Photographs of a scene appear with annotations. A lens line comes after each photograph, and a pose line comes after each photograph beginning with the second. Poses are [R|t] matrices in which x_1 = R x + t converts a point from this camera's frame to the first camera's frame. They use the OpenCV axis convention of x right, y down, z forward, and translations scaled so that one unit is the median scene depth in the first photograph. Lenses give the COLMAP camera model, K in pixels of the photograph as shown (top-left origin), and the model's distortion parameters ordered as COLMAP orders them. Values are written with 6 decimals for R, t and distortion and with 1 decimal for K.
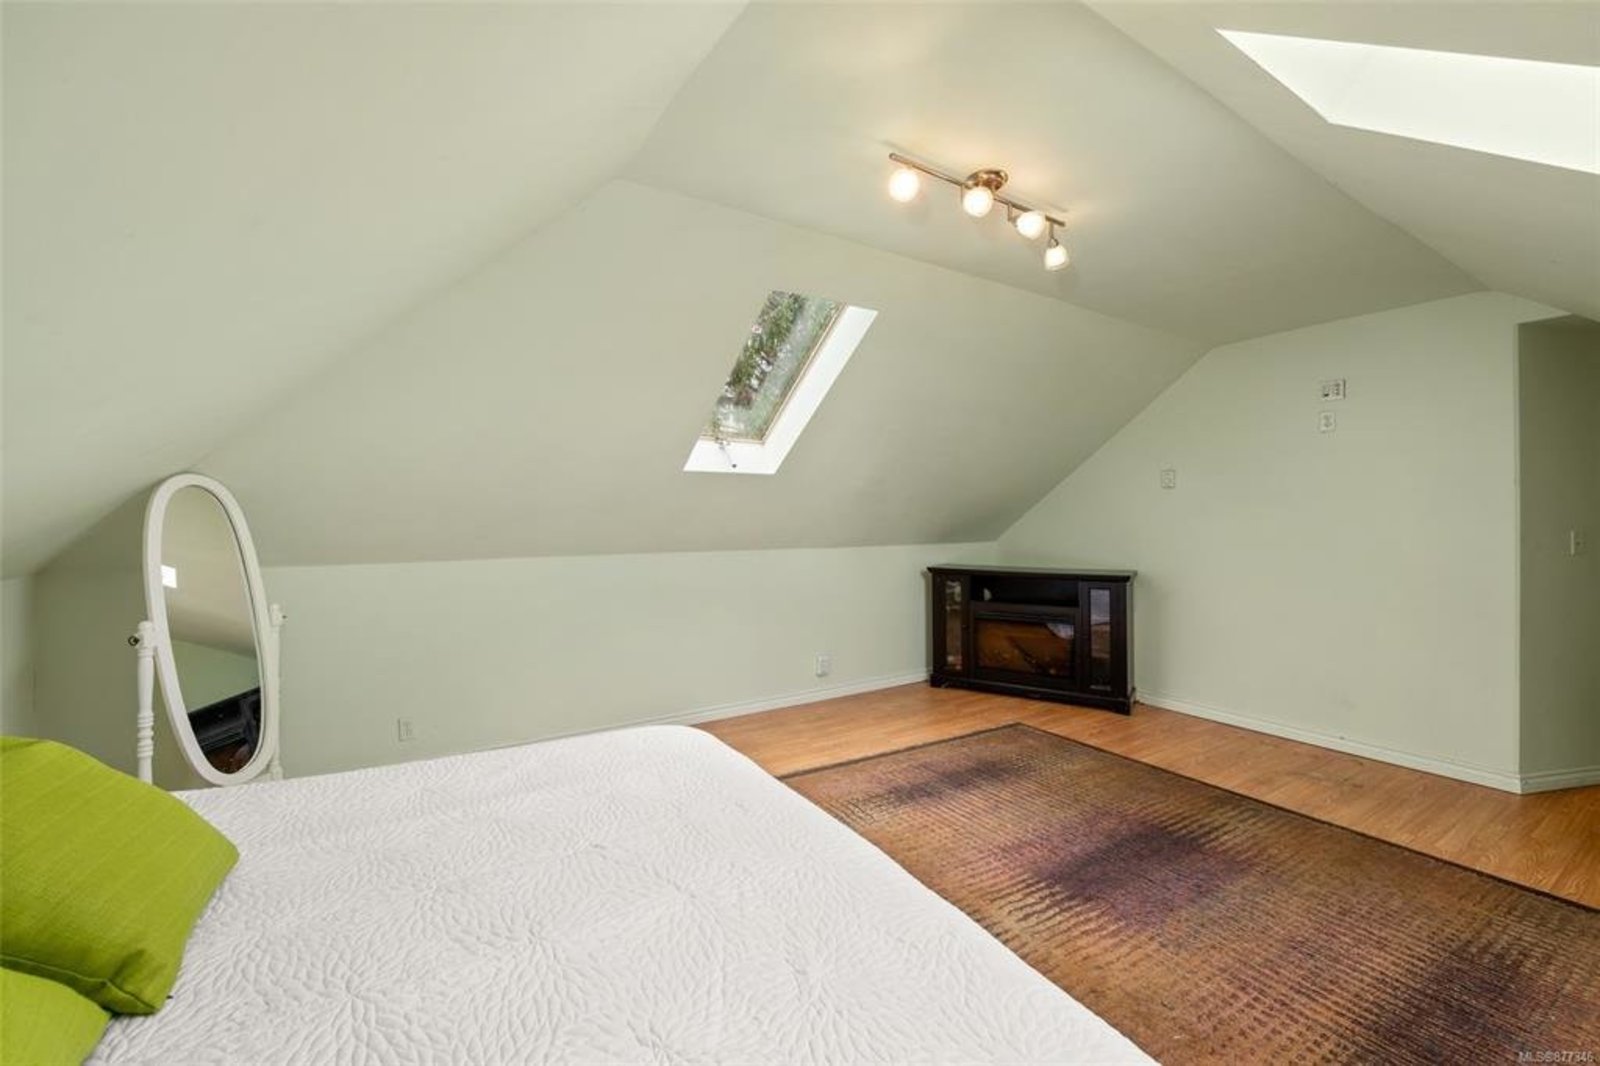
lens RADIAL K [[647.7, 0, 799.4], [0, 647.7, 526.8], [0, 0, 1]] dist [-0.000612, -0.000138]
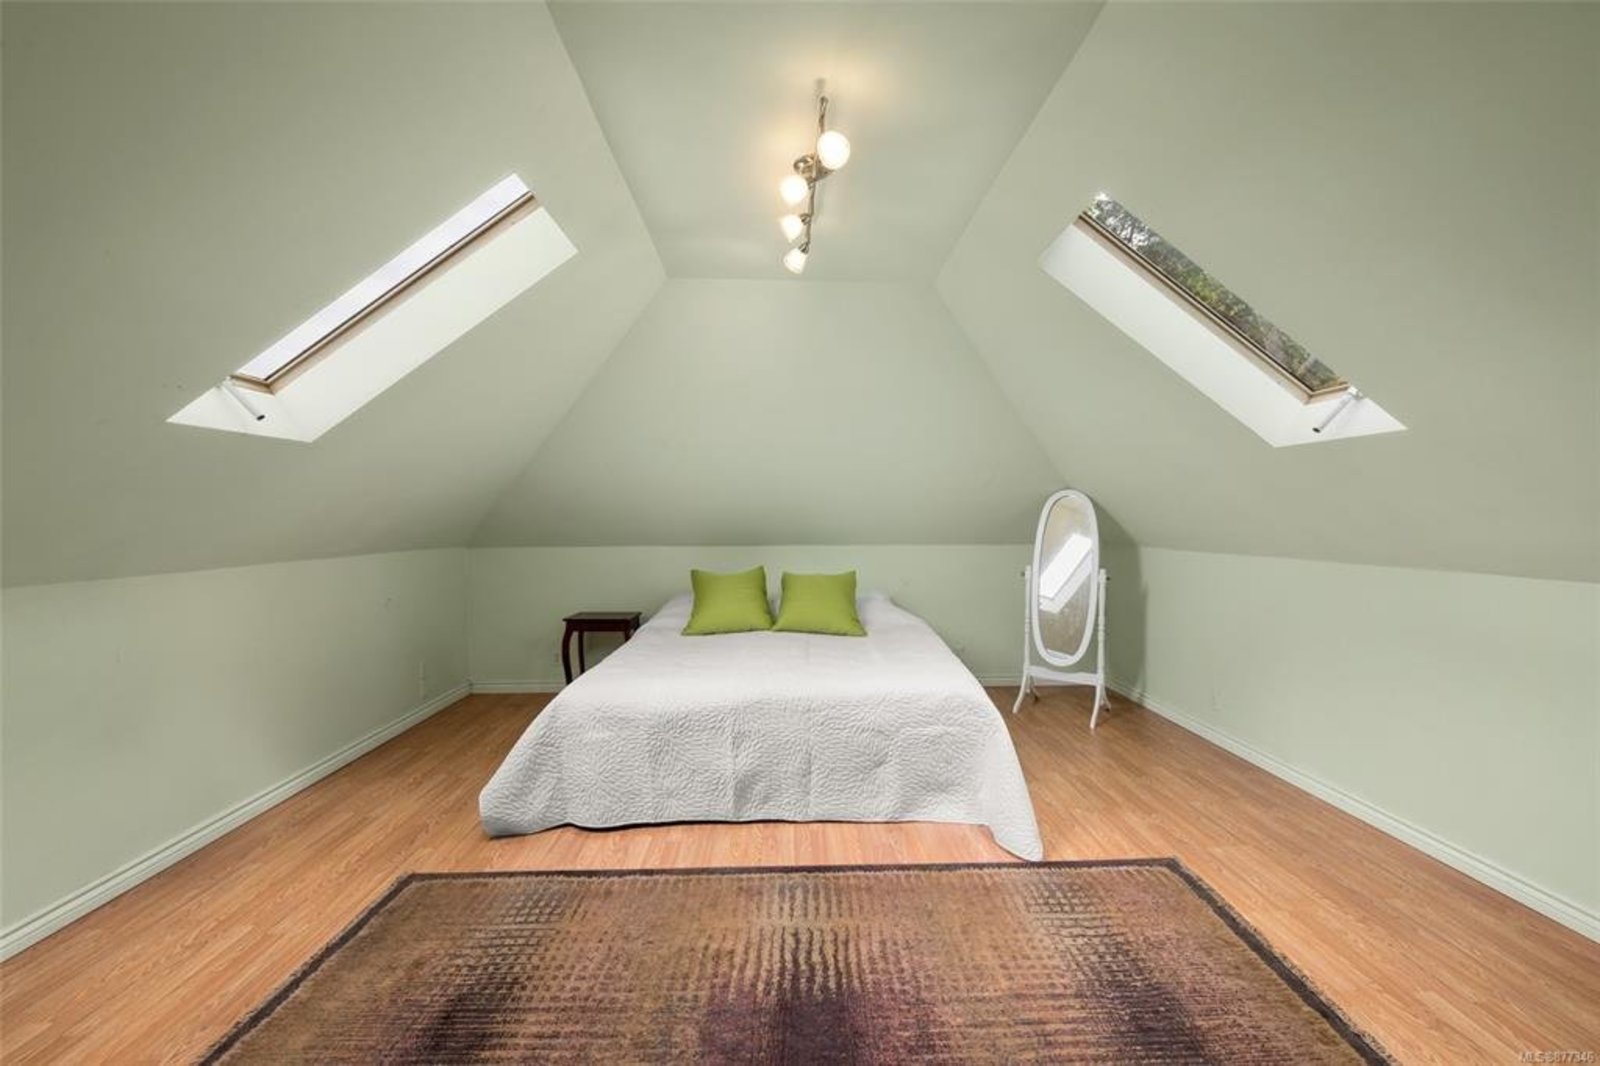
lens RADIAL K [[647.7, 0, 802.0], [0, 647.7, 526.9], [0, 0, 1]] dist [-0.000612, -0.000138]
pose [[-0.511355, 0.008517, -0.859328, 0.714393], [-0.006041, 0.999891, 0.013504, -0.006262], [0.859349, 0.012097, -0.511247, 0.918351]]
